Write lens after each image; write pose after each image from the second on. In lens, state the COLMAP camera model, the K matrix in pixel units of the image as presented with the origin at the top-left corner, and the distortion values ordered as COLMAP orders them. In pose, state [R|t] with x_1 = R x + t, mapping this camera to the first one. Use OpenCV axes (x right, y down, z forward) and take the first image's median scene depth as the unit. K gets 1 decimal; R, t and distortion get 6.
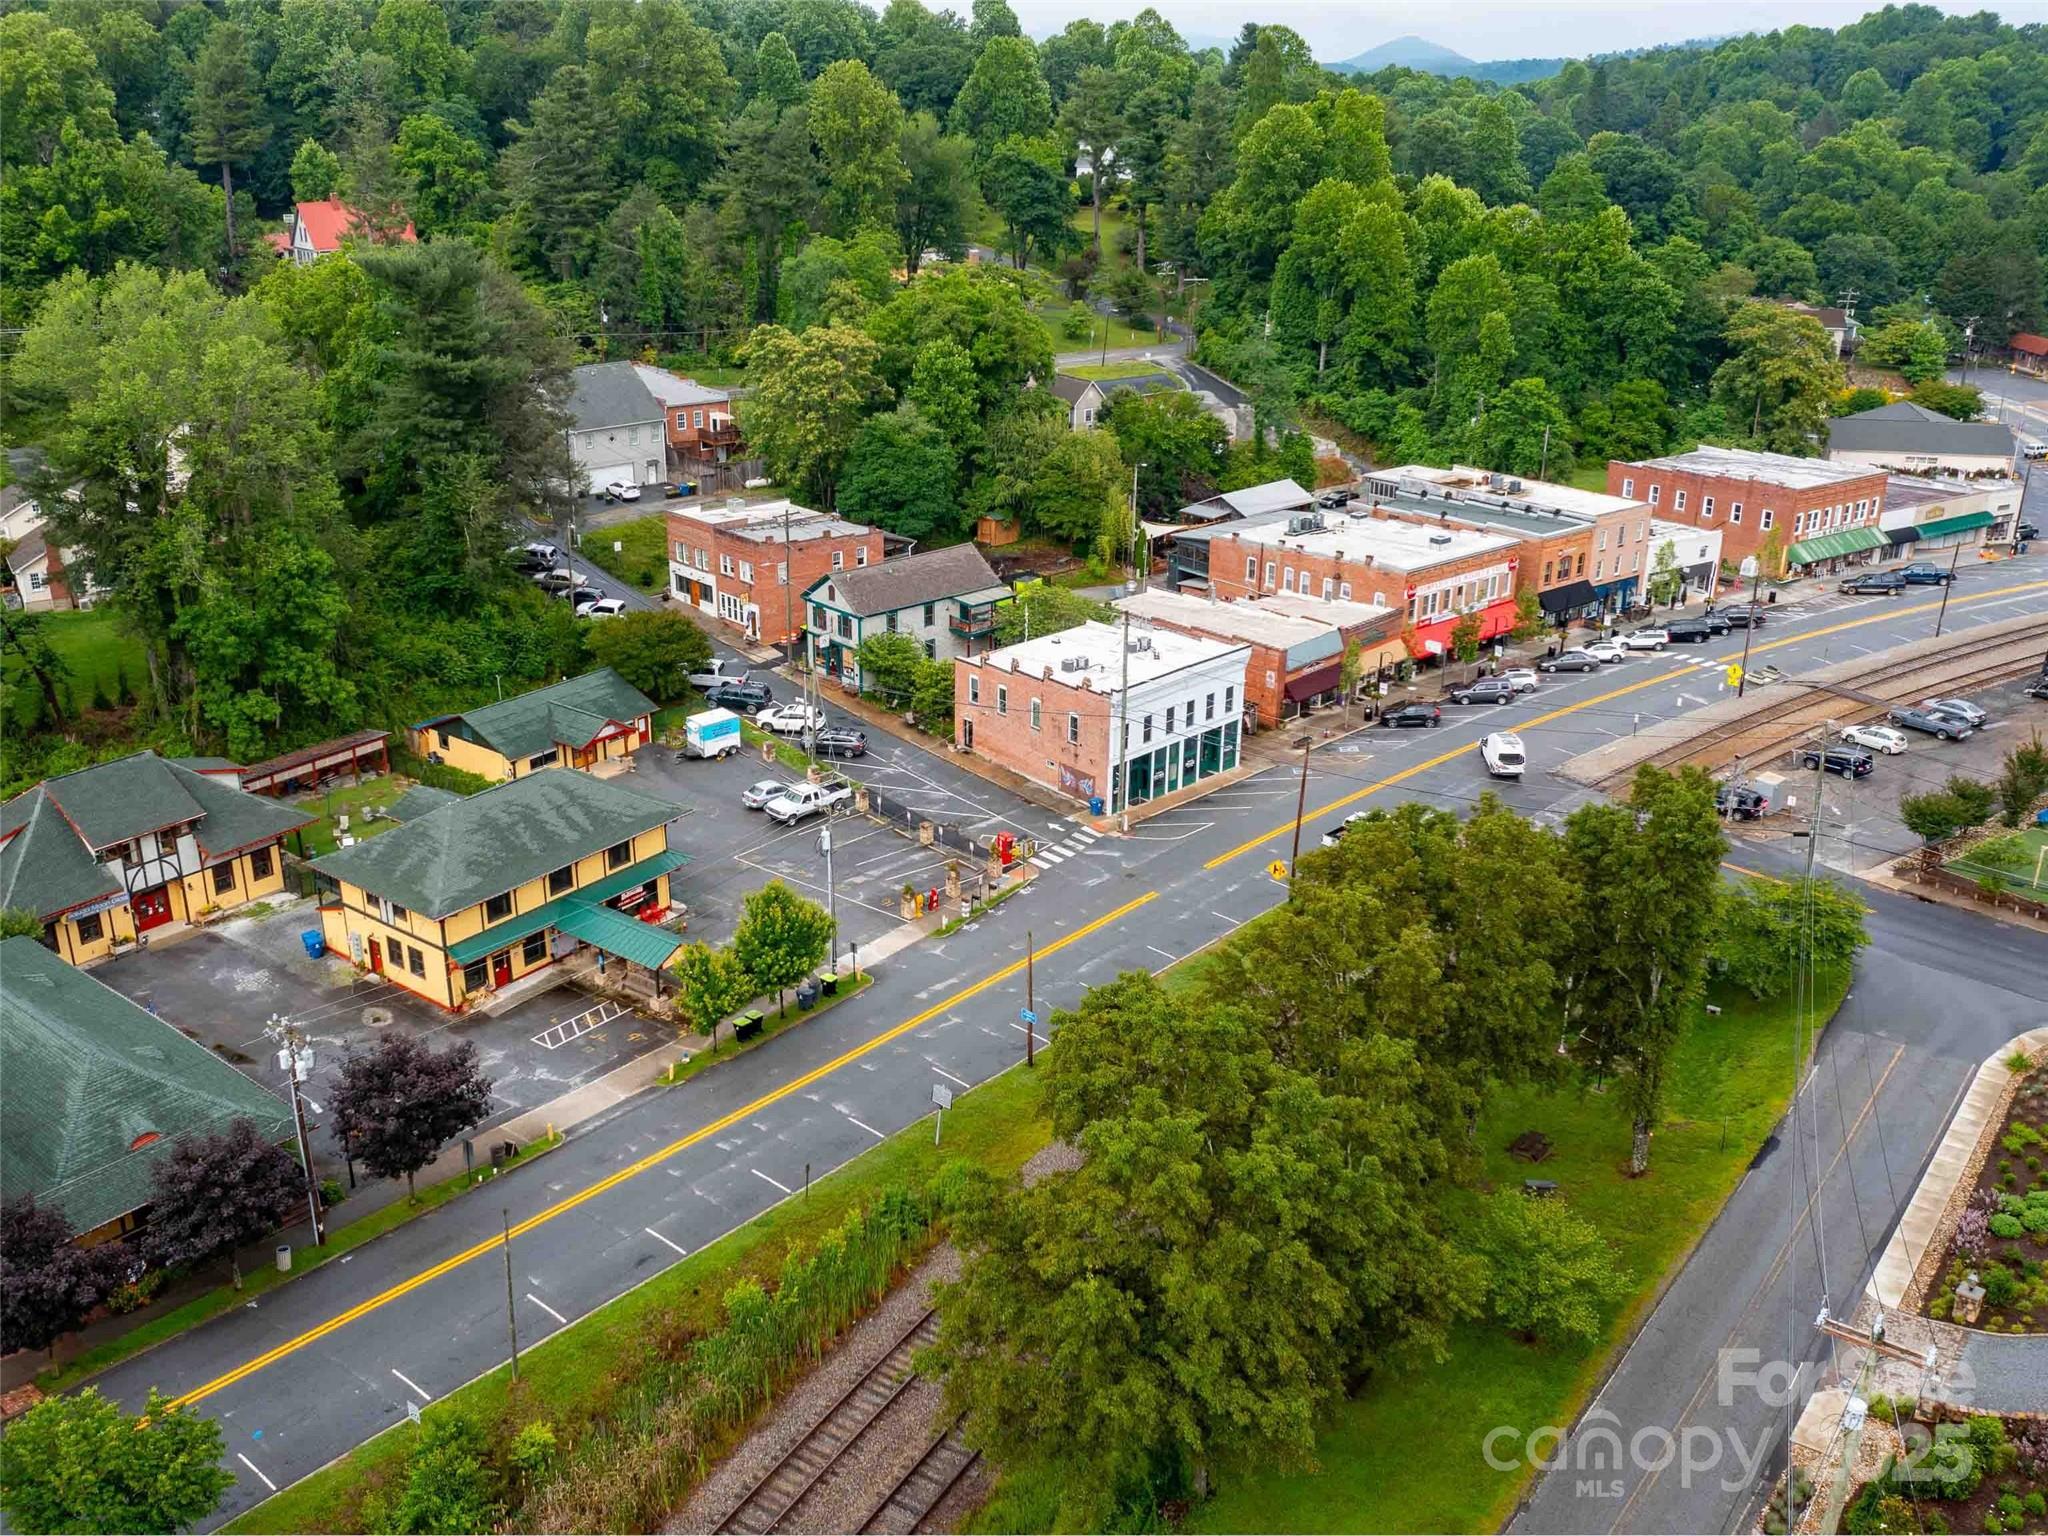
lens RADIAL K [[1689.2, 0, 1024.0], [0, 1689.2, 768.0], [0, 0, 1]] dist [-0.015062, 0.005607]
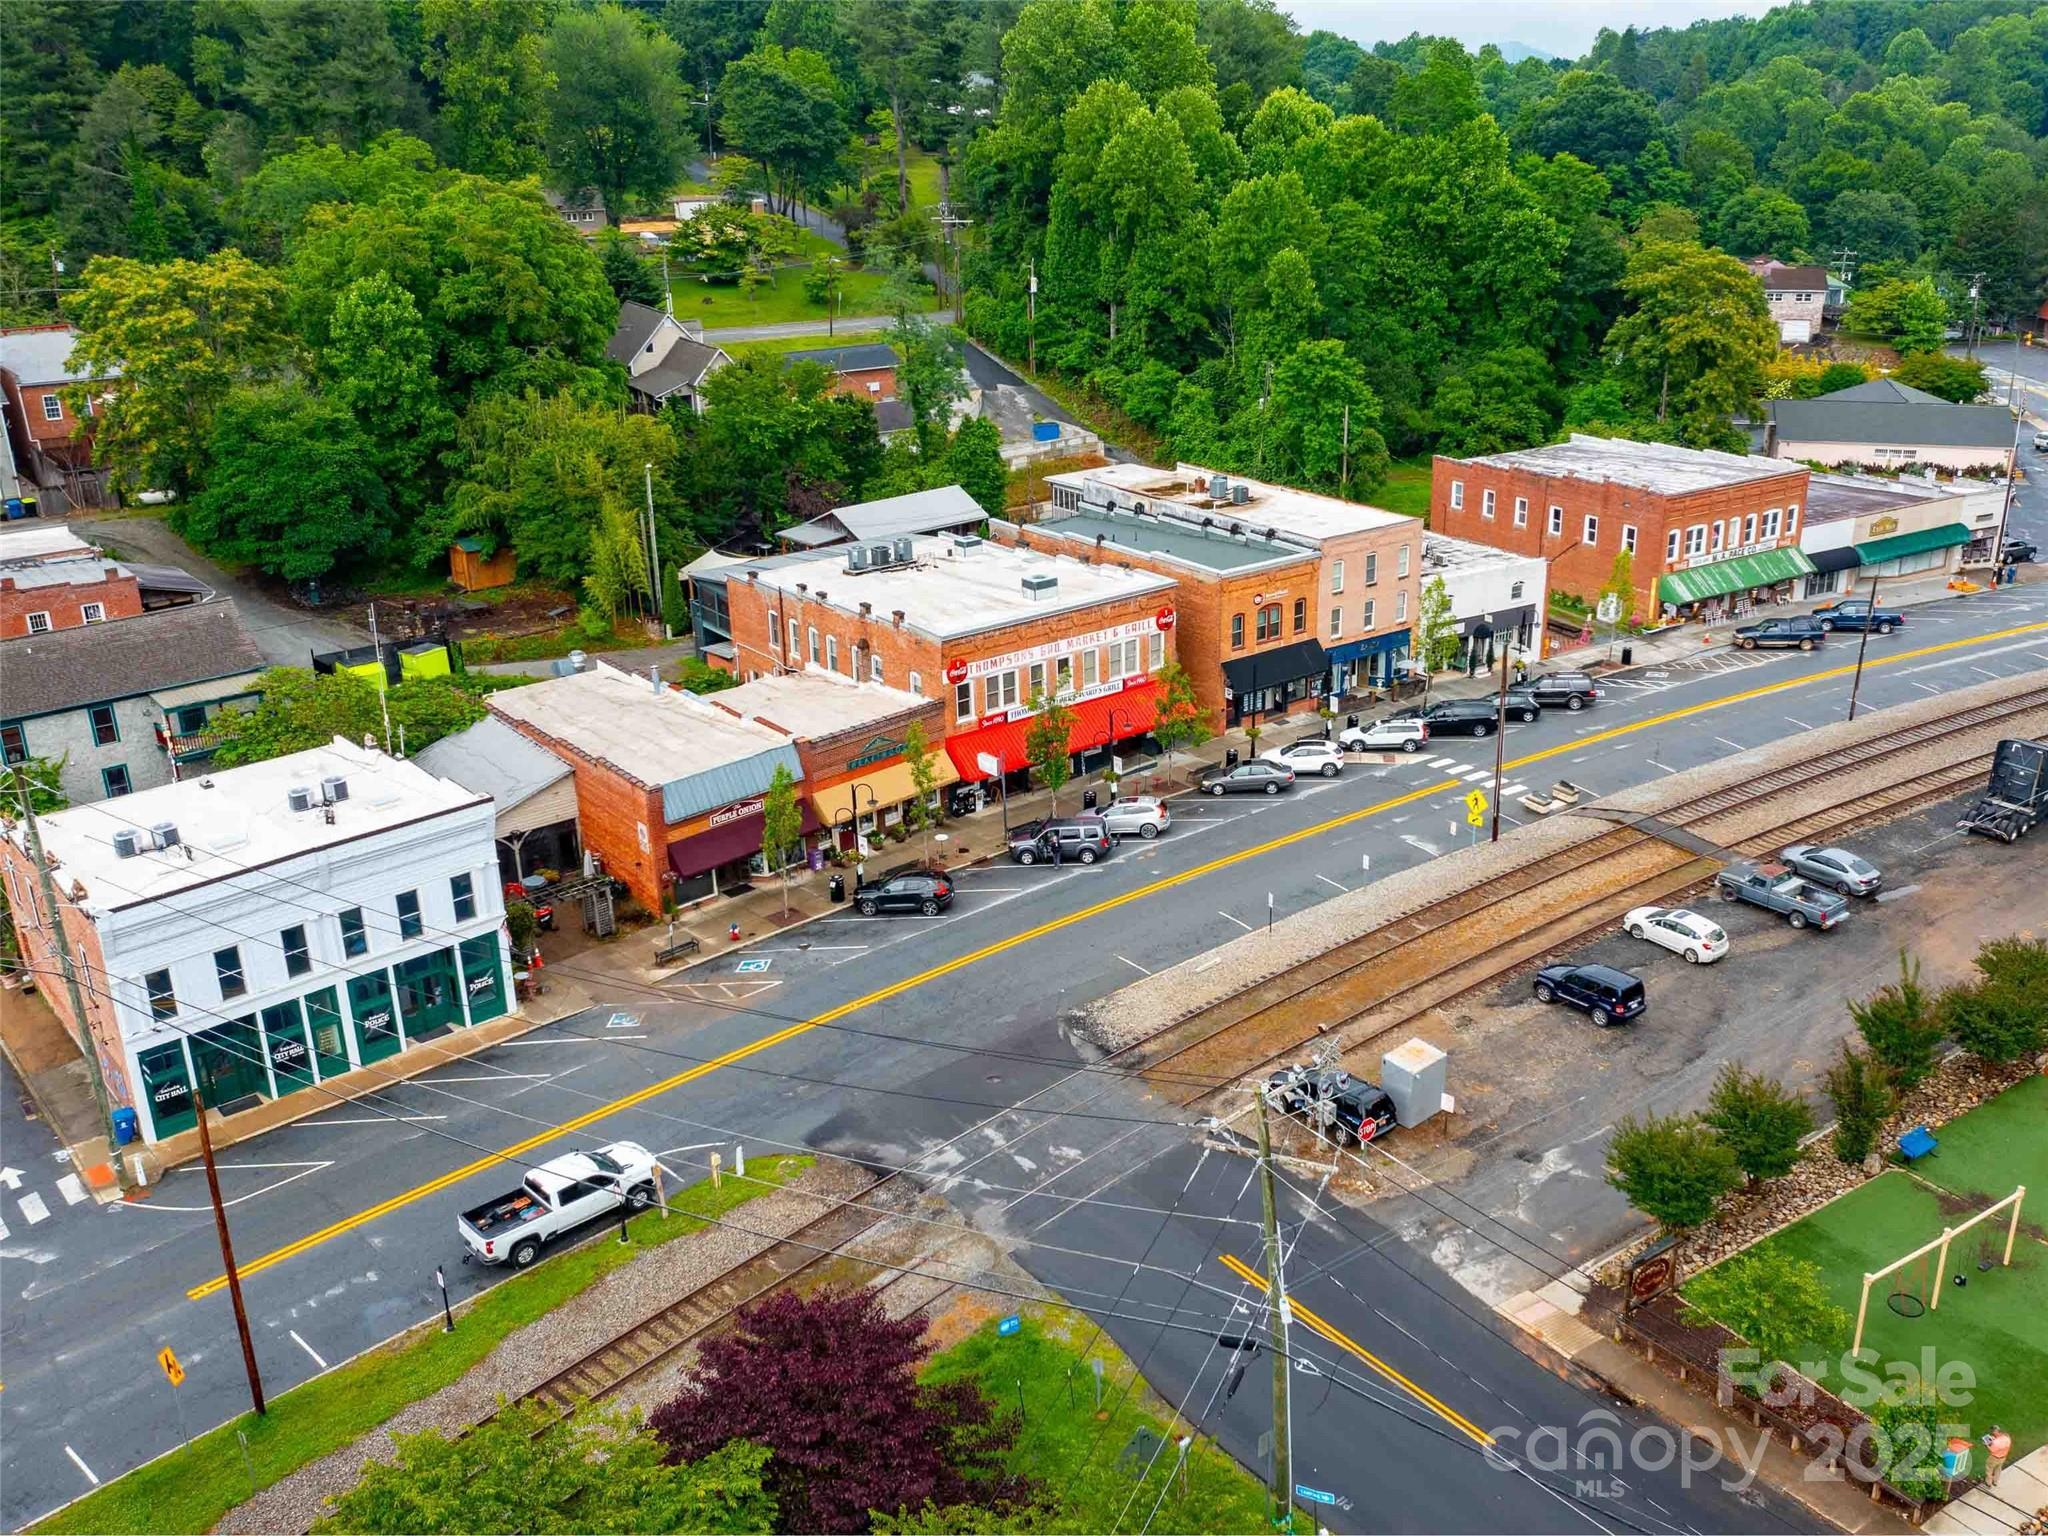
lens RADIAL K [[1683.6, 0, 1219.4], [0, 1683.6, 770.3], [0, 0, 1]] dist [-0.016494, 0.006402]
pose [[0.998993, -0.013770, 0.042691, 0.247018], [0.013841, 0.999903, -0.001371, -0.055884], [-0.042668, 0.001960, 0.999087, 0.329651]]
